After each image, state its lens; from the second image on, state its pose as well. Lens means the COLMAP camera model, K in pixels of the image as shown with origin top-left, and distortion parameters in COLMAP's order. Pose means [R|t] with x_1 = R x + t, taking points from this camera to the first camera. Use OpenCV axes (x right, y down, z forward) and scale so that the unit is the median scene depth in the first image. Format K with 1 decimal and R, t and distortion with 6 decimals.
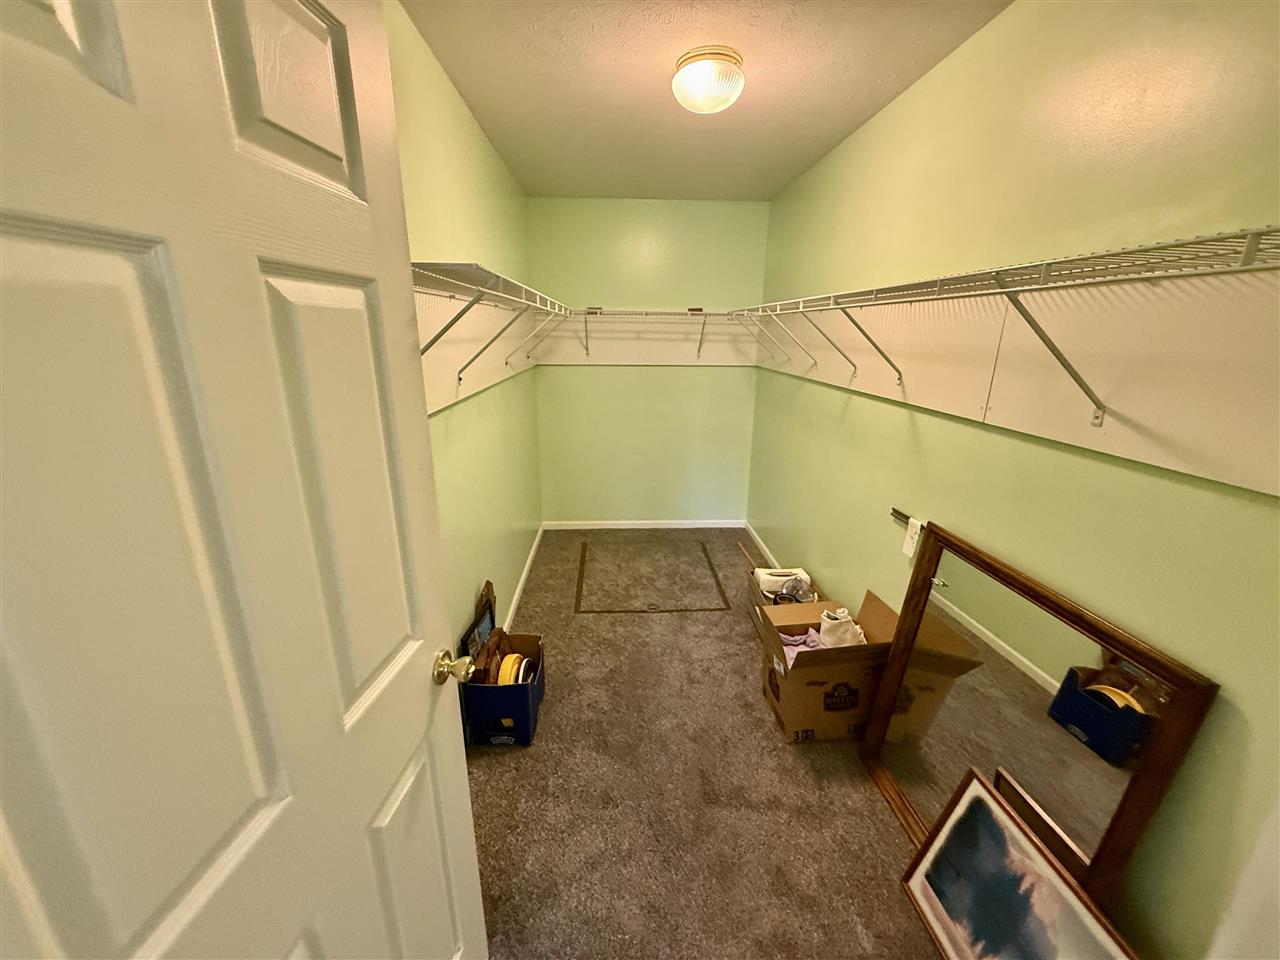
lens RADIAL K [[510.8, 0, 642.8], [0, 510.8, 483.0], [0, 0, 1]] dist [0.001384, 0.000118]
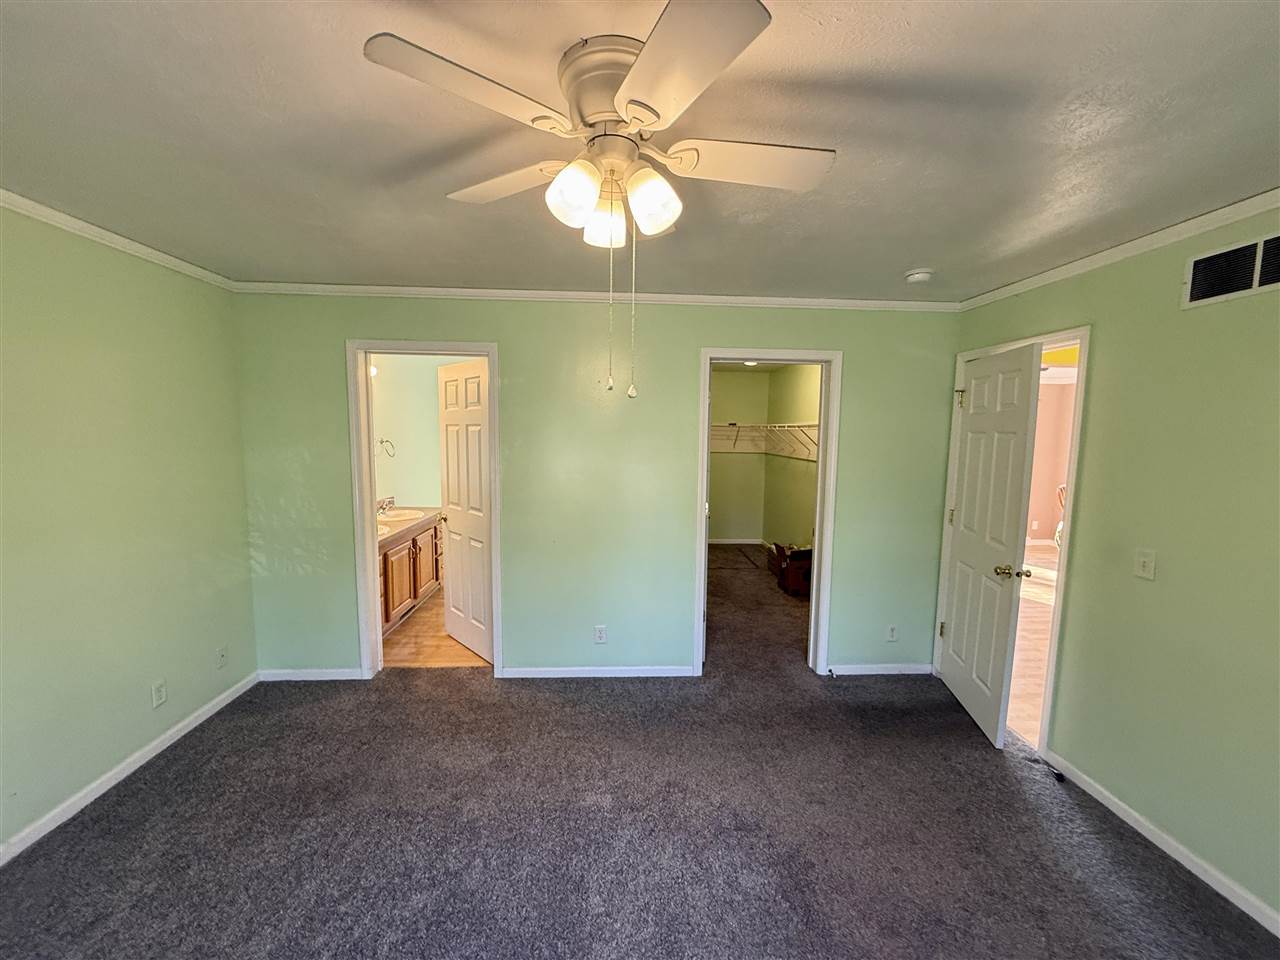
lens RADIAL K [[510.8, 0, 637.8], [0, 510.8, 481.2], [0, 0, 1]] dist [0.001384, 0.000118]
pose [[0.999975, 0.004856, -0.005081, -0.248678], [-0.005724, 0.982205, -0.187723, 0.240829], [0.004079, 0.187747, 0.982209, -0.869145]]
